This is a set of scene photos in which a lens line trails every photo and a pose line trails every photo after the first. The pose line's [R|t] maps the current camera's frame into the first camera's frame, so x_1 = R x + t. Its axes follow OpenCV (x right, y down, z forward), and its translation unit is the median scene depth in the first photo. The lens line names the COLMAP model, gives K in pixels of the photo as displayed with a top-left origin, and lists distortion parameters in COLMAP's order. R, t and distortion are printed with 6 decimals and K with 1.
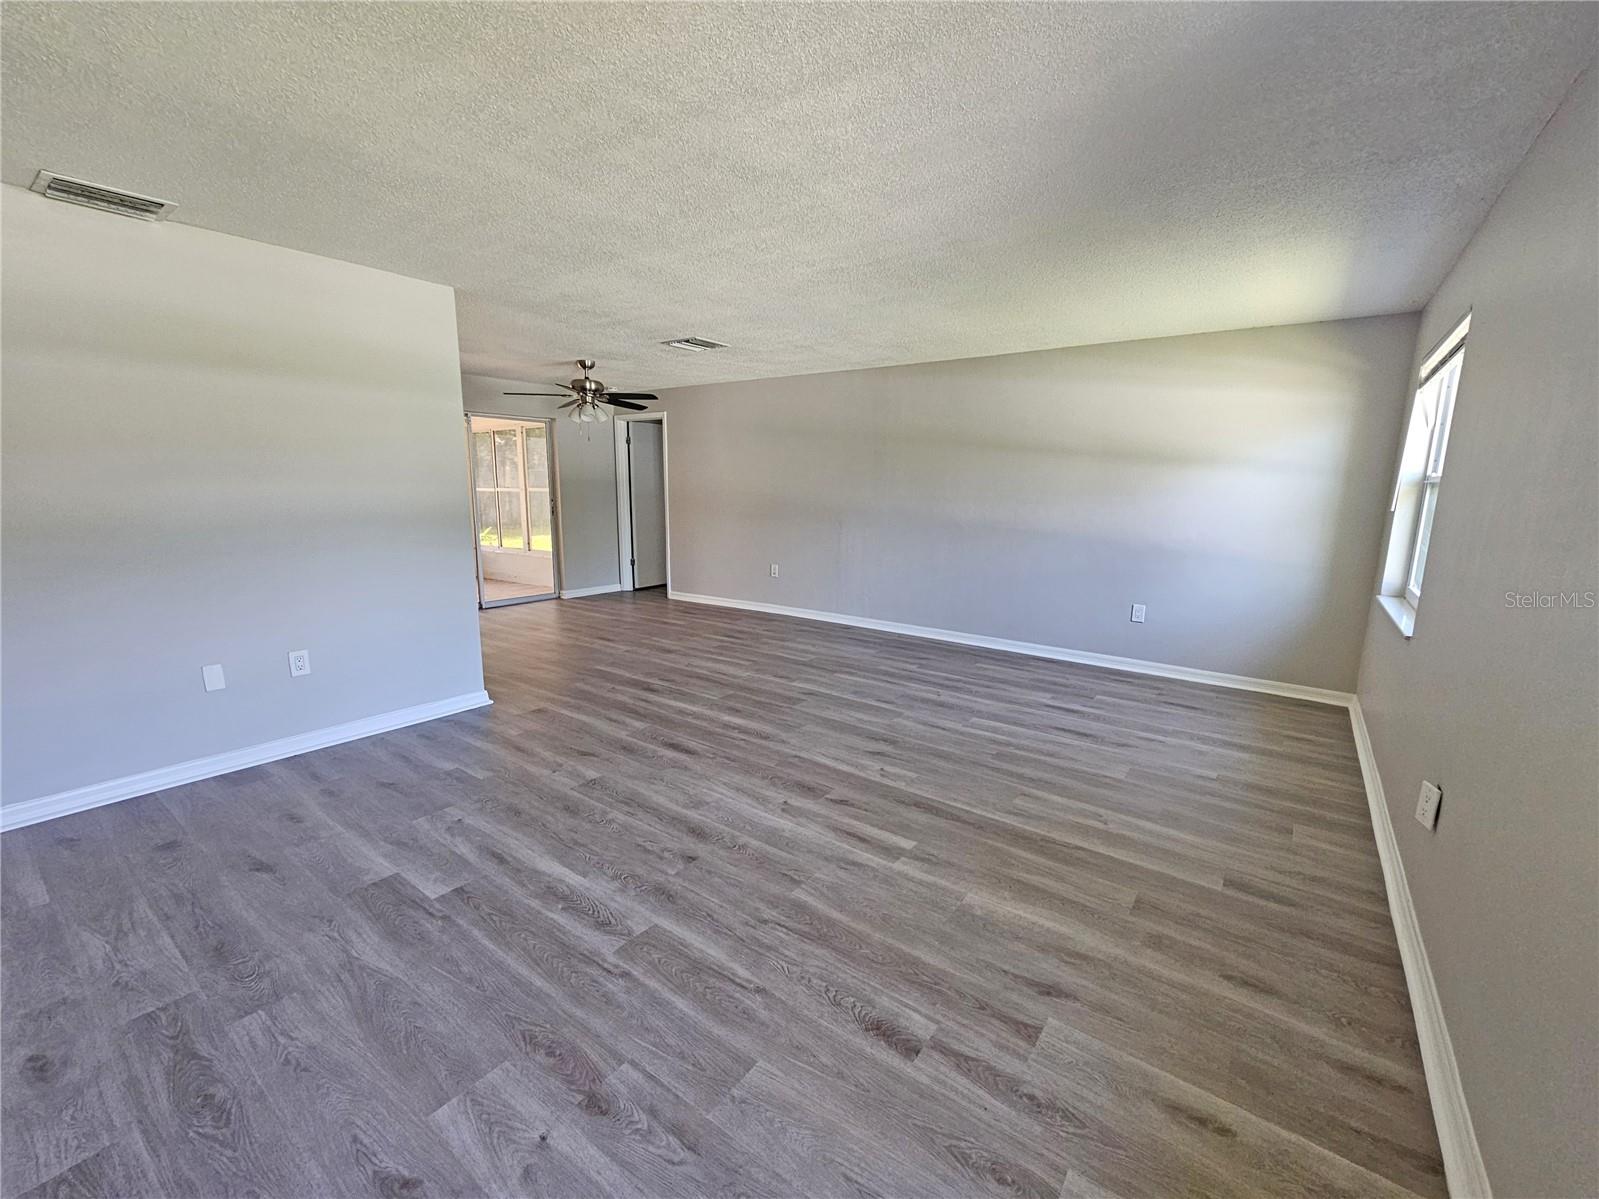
lens RADIAL K [[659.0, 0, 806.6], [0, 659.0, 603.2], [0, 0, 1]] dist [0.001371, -0.000008]
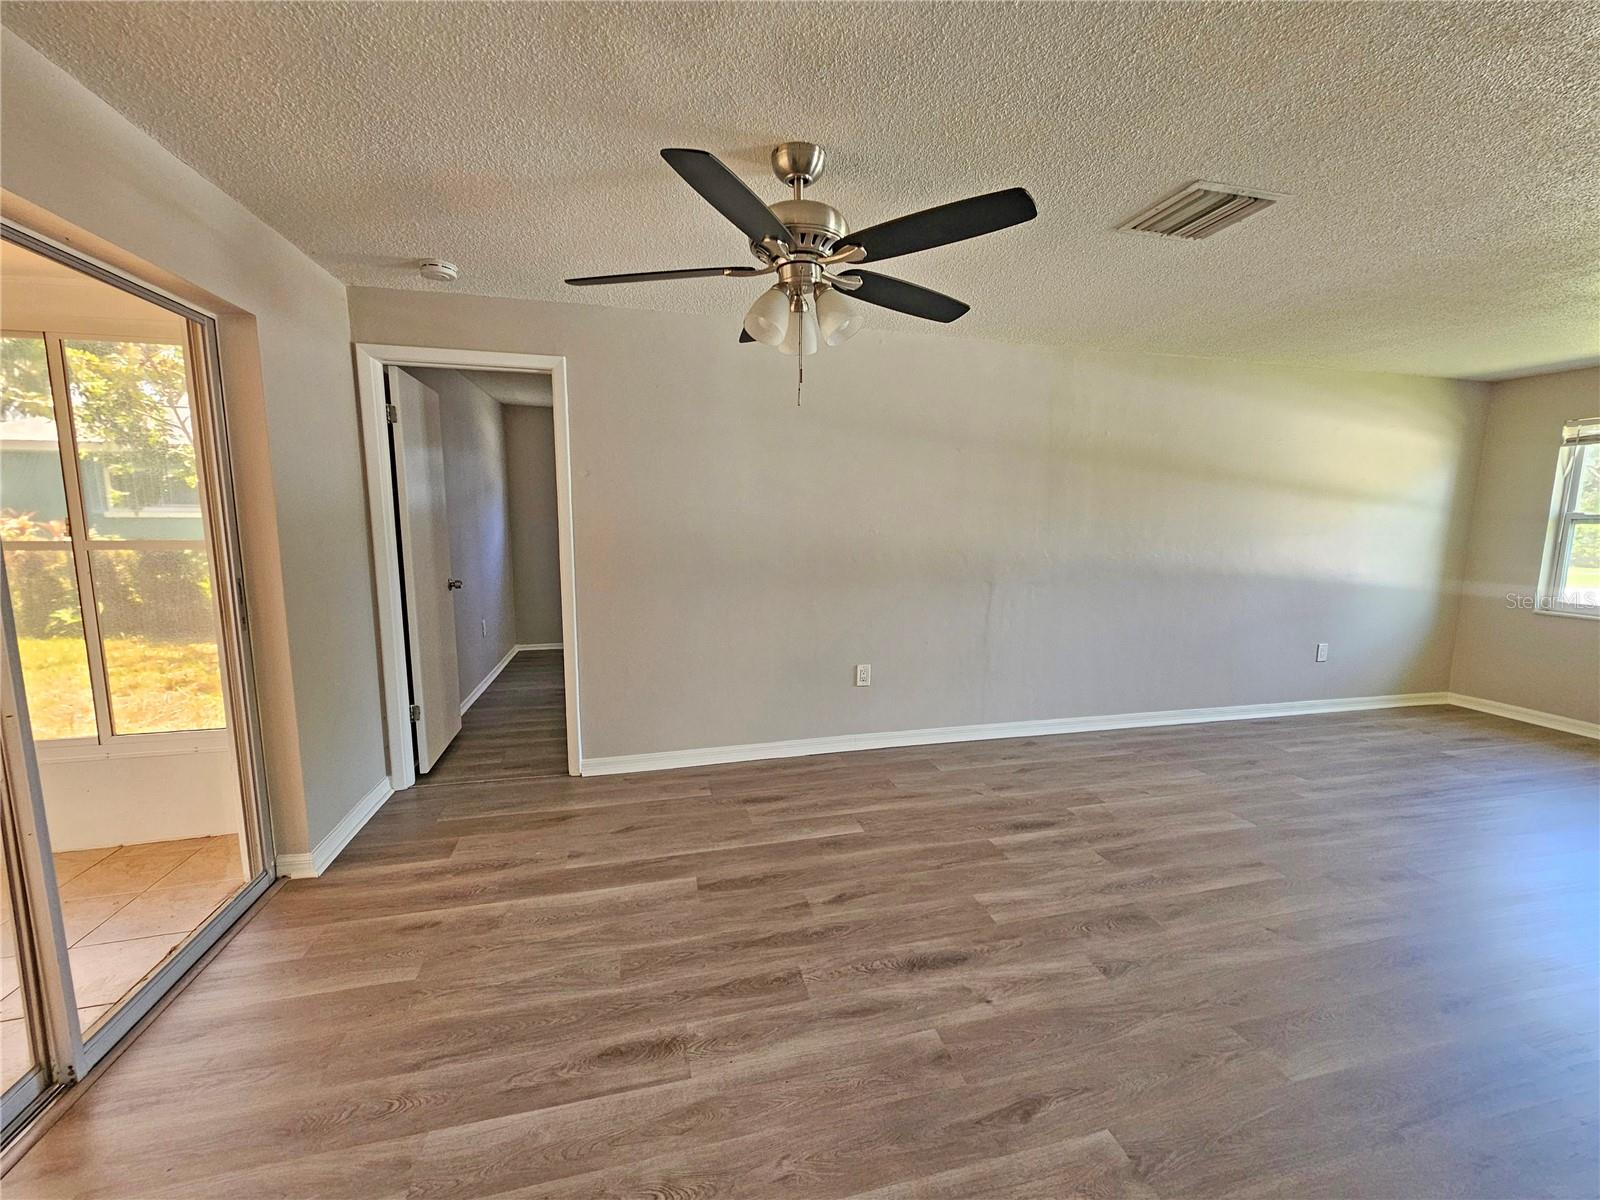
lens RADIAL K [[659.4, 0, 803.0], [0, 659.4, 595.7], [0, 0, 1]] dist [0.001371, -0.000008]
pose [[0.640769, -0.105753, 0.760415, -0.669286], [0.137274, 0.990288, 0.022048, -0.180790], [-0.755362, 0.090257, 0.649063, 0.878100]]
